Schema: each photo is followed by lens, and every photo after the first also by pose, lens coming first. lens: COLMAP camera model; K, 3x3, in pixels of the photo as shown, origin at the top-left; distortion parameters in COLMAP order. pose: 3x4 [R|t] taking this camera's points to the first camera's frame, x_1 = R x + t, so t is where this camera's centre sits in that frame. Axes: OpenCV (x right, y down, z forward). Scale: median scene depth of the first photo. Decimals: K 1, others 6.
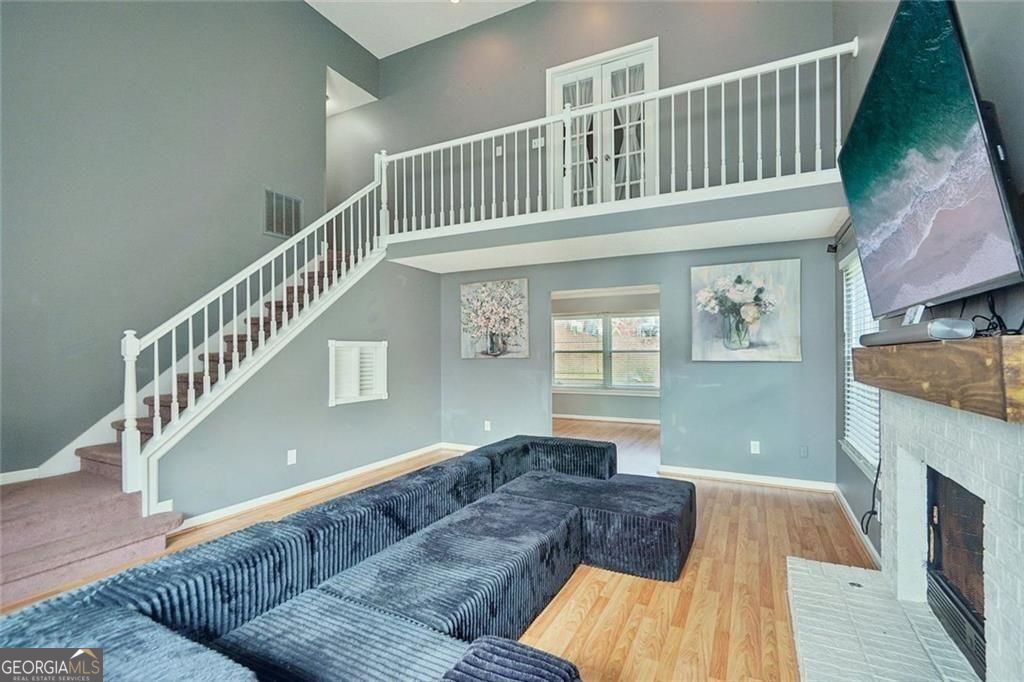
lens RADIAL K [[480.1, 0, 506.3], [0, 480.1, 347.0], [0, 0, 1]] dist [-0.000275, 0.002851]
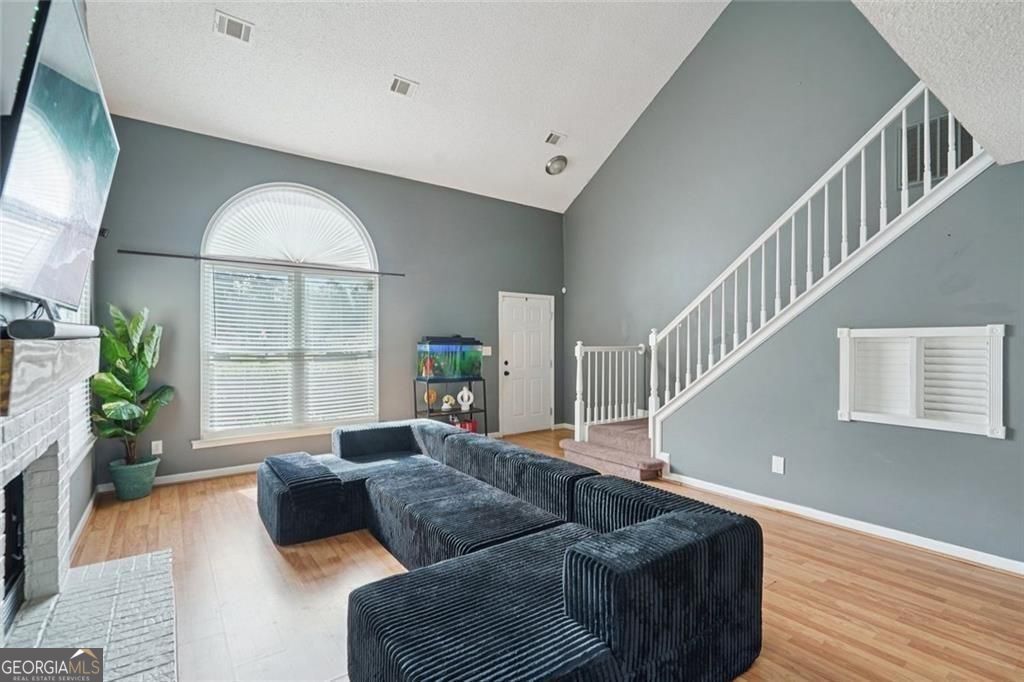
lens RADIAL K [[480.1, 0, 509.9], [0, 480.1, 343.6], [0, 0, 1]] dist [-0.000275, 0.002851]
pose [[-0.445822, 0.004389, -0.895111, 0.821617], [0.009606, 0.999954, 0.000119, 0.008253], [0.895070, -0.008545, -0.445844, 1.428721]]
